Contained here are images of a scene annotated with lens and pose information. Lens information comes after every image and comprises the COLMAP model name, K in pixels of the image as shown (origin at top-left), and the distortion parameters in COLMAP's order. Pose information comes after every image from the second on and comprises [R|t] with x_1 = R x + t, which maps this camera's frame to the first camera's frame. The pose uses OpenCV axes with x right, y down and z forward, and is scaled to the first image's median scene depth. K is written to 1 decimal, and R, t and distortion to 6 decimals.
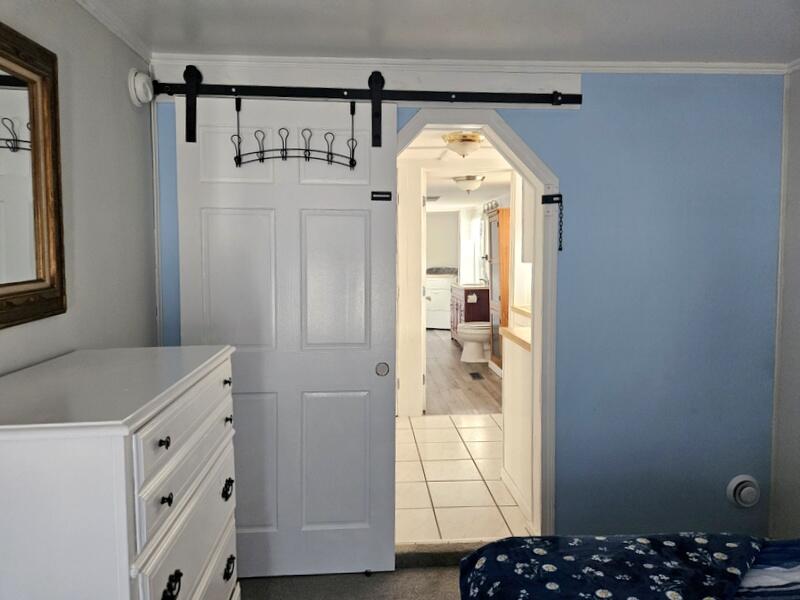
lens RADIAL K [[549.3, 0, 401.7], [0, 549.3, 294.5], [0, 0, 1]] dist [0.055556, -0.047548]
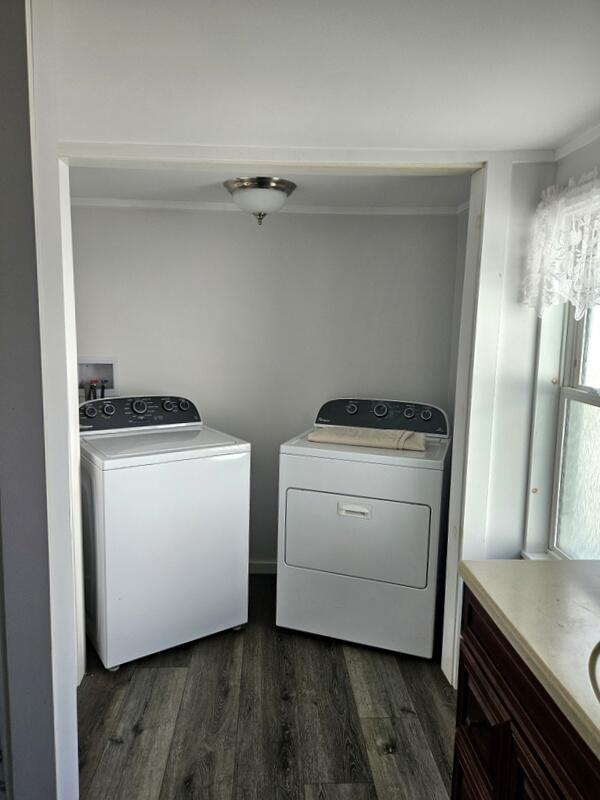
lens RADIAL K [[549.3, 0, 299.4], [0, 549.3, 397.4], [0, 0, 1]] dist [0.055556, -0.047548]
pose [[0.999685, 0.025001, -0.002407, 0.042142], [-0.024816, 0.997964, 0.058755, -0.086068], [0.003871, -0.058677, 0.998270, 0.911279]]
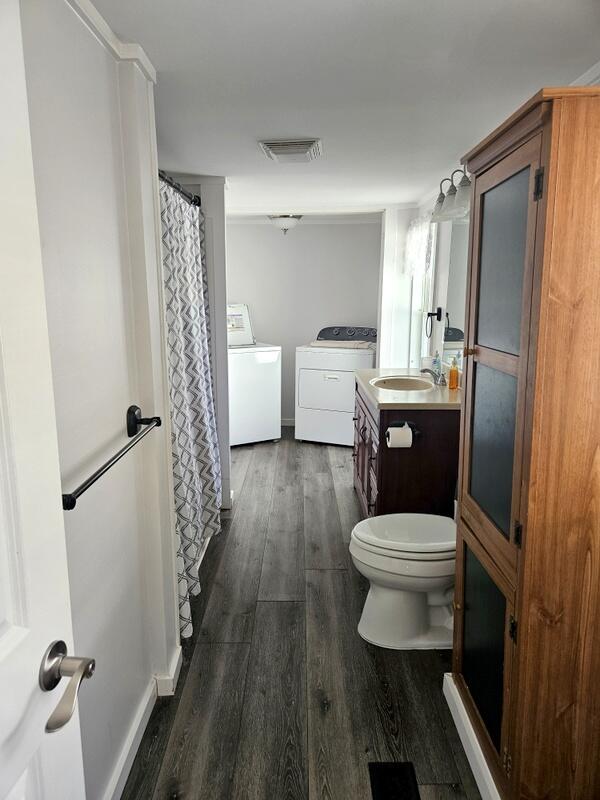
lens RADIAL K [[549.3, 0, 295.1], [0, 549.3, 403.4], [0, 0, 1]] dist [0.055556, -0.047548]
pose [[0.997435, 0.023723, -0.067540, 0.075690], [-0.014839, 0.991518, 0.129122, -0.055710], [0.070030, -0.127788, 0.989326, 0.579972]]
